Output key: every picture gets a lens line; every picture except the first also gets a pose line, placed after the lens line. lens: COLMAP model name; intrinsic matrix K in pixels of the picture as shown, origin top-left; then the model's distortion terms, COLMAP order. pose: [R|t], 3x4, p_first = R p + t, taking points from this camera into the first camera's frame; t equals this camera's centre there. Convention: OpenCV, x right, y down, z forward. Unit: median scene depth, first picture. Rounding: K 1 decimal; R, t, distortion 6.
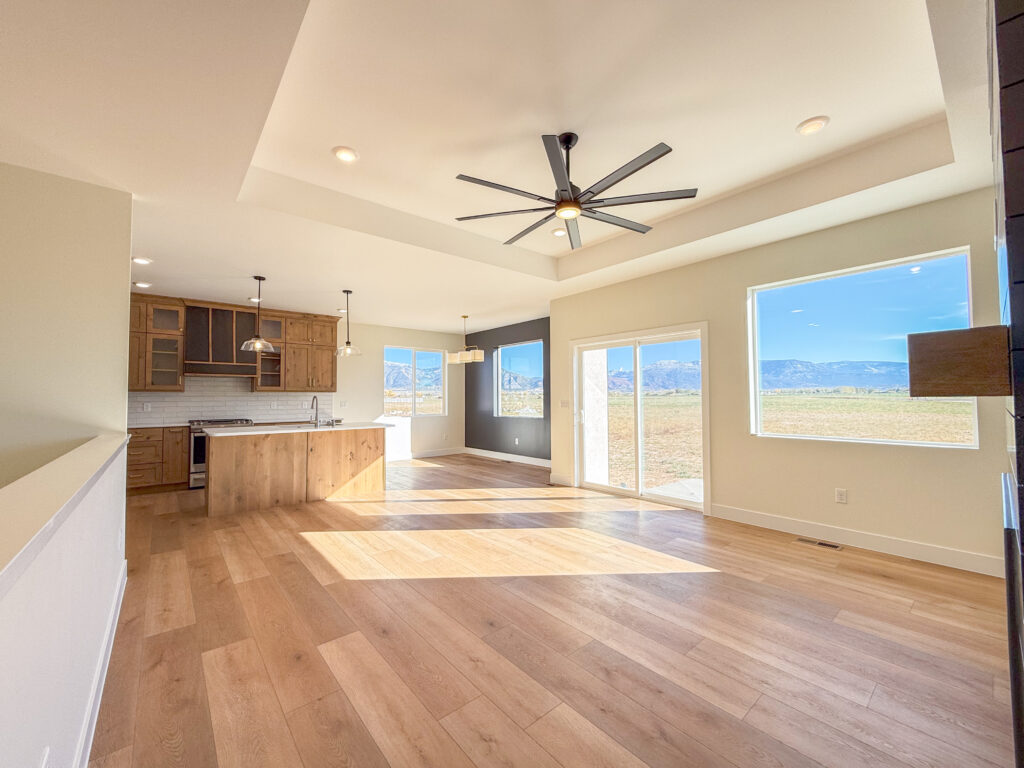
lens RADIAL K [[409.4, 0, 508.3], [0, 409.4, 384.3], [0, 0, 1]] dist [-0.002433, -0.000024]
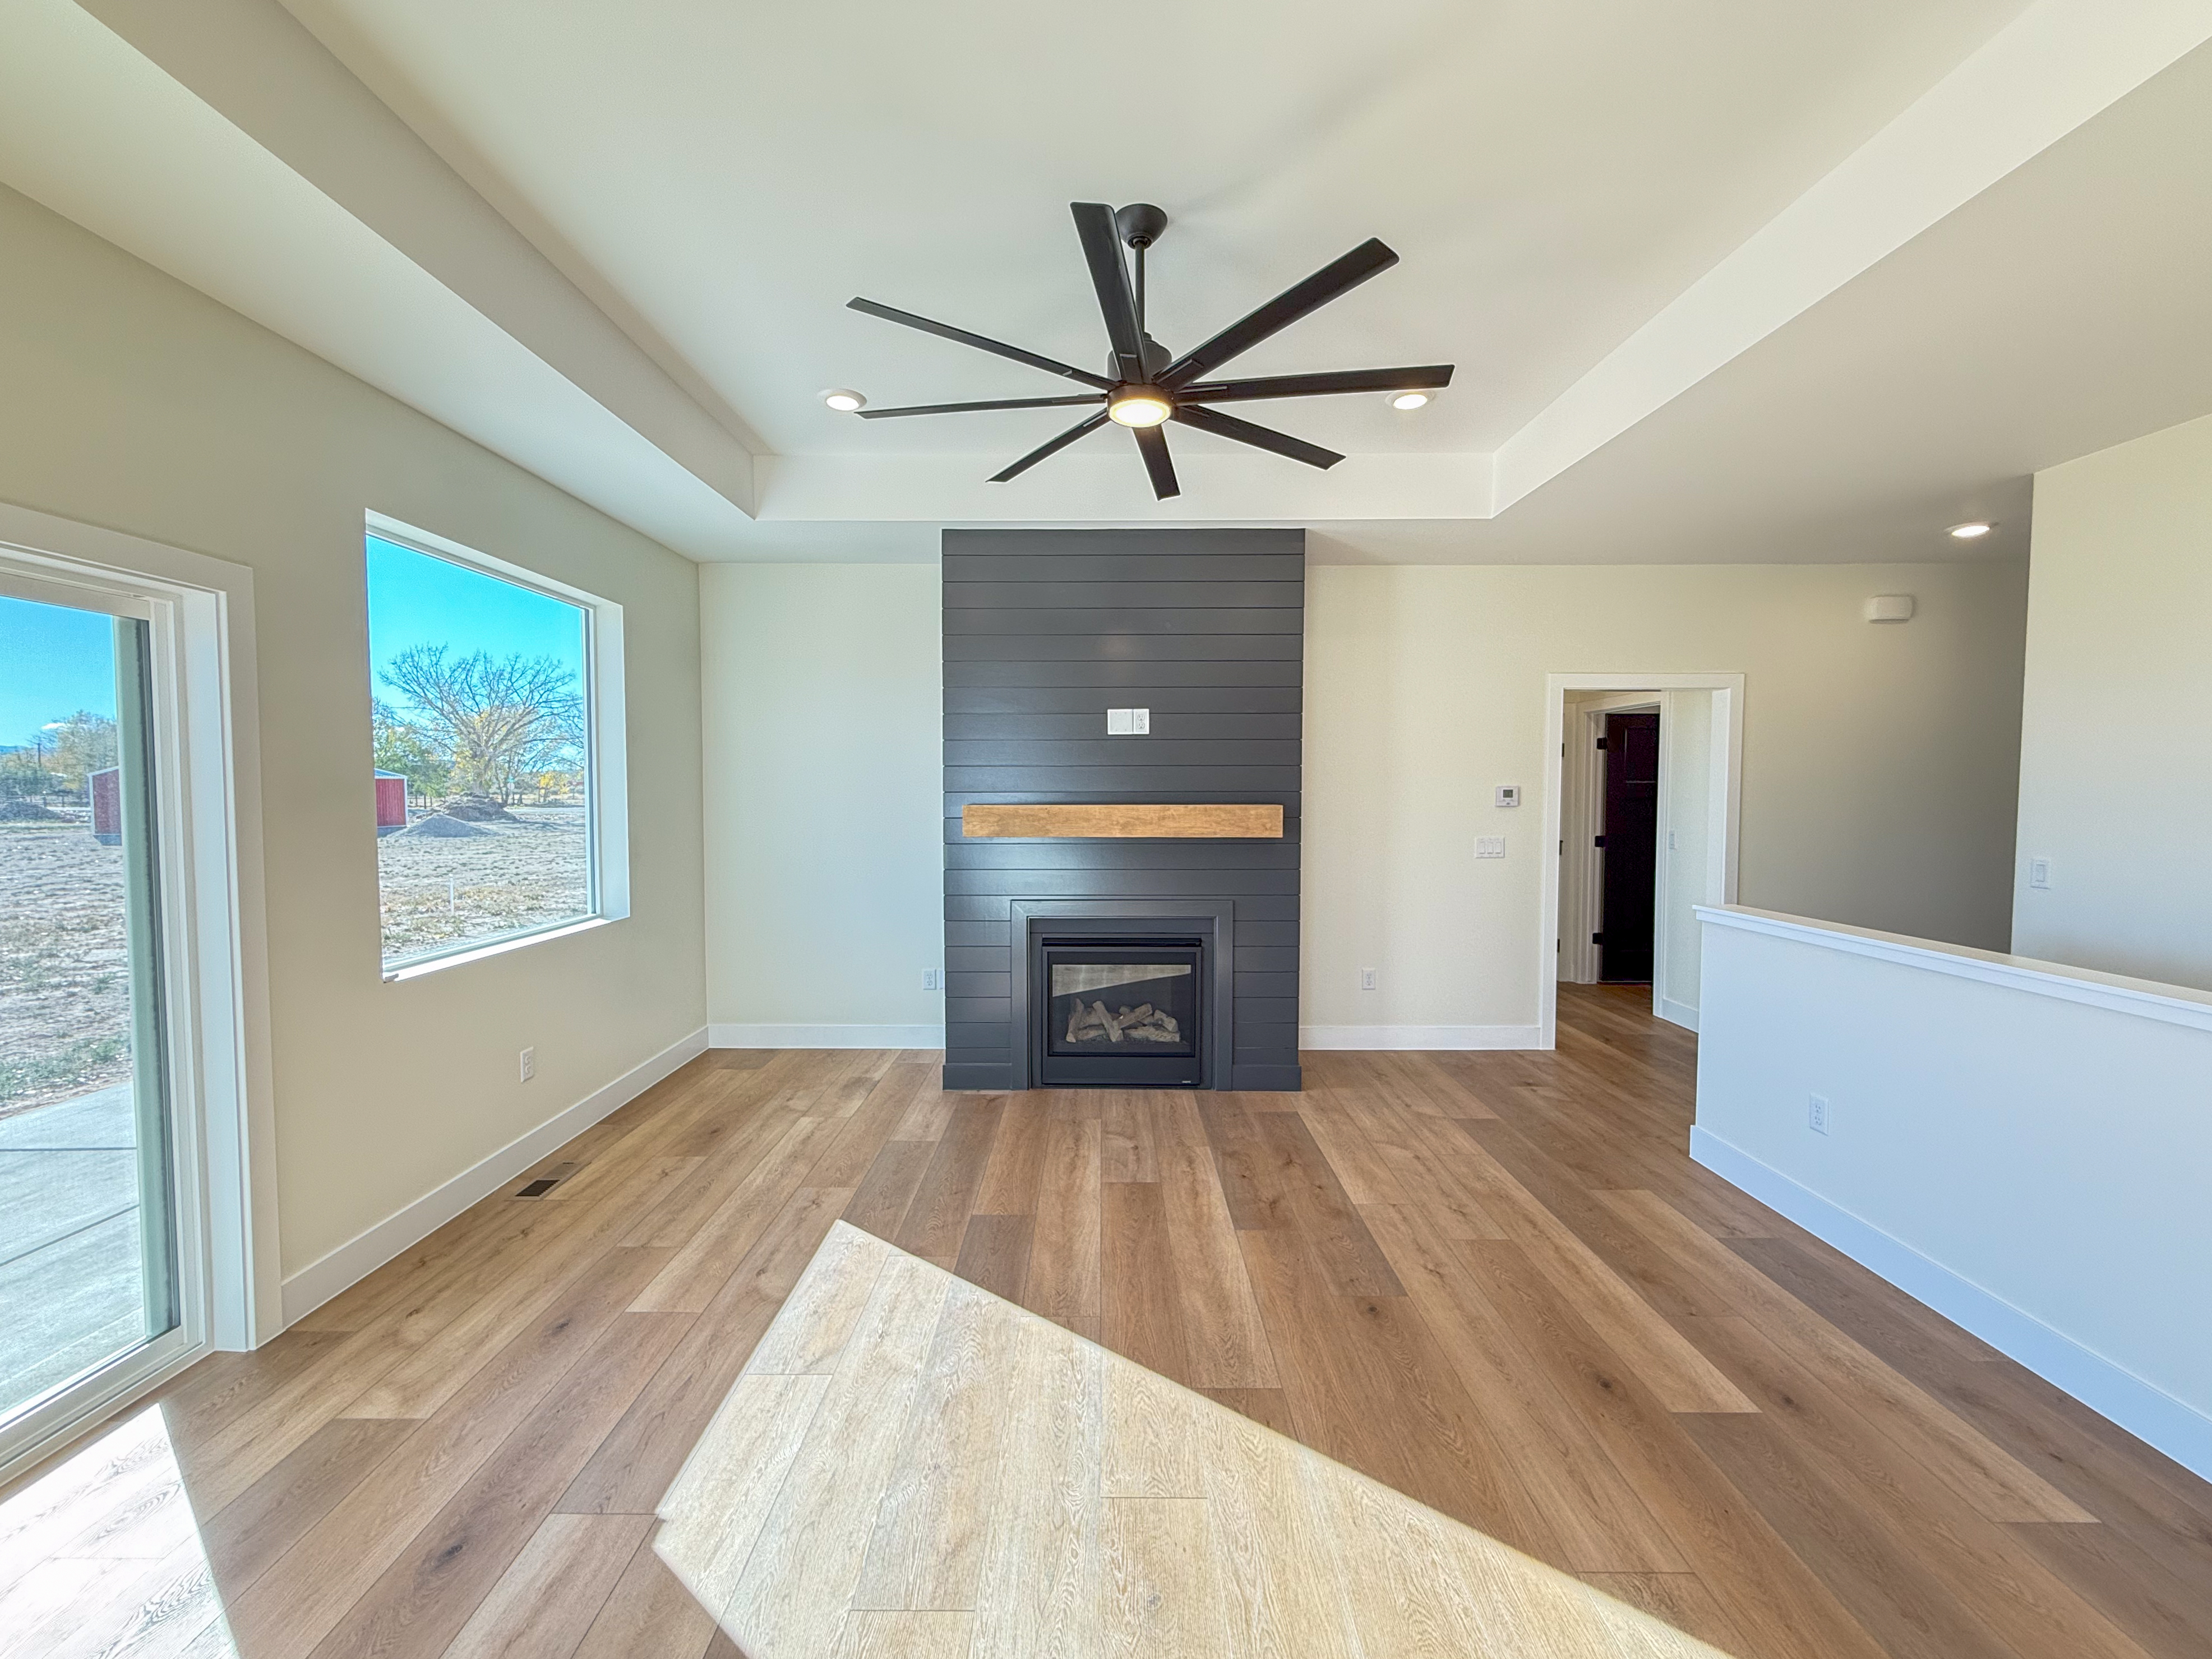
lens RADIAL K [[904.6, 0, 1095.3], [0, 904.6, 828.4], [0, 0, 1]] dist [-0.000233, 0.000175]
pose [[-0.762525, -0.022799, 0.646557, -0.224410], [-0.016518, 0.999739, 0.015772, -0.012383], [-0.646747, 0.001346, -0.762703, 0.948275]]
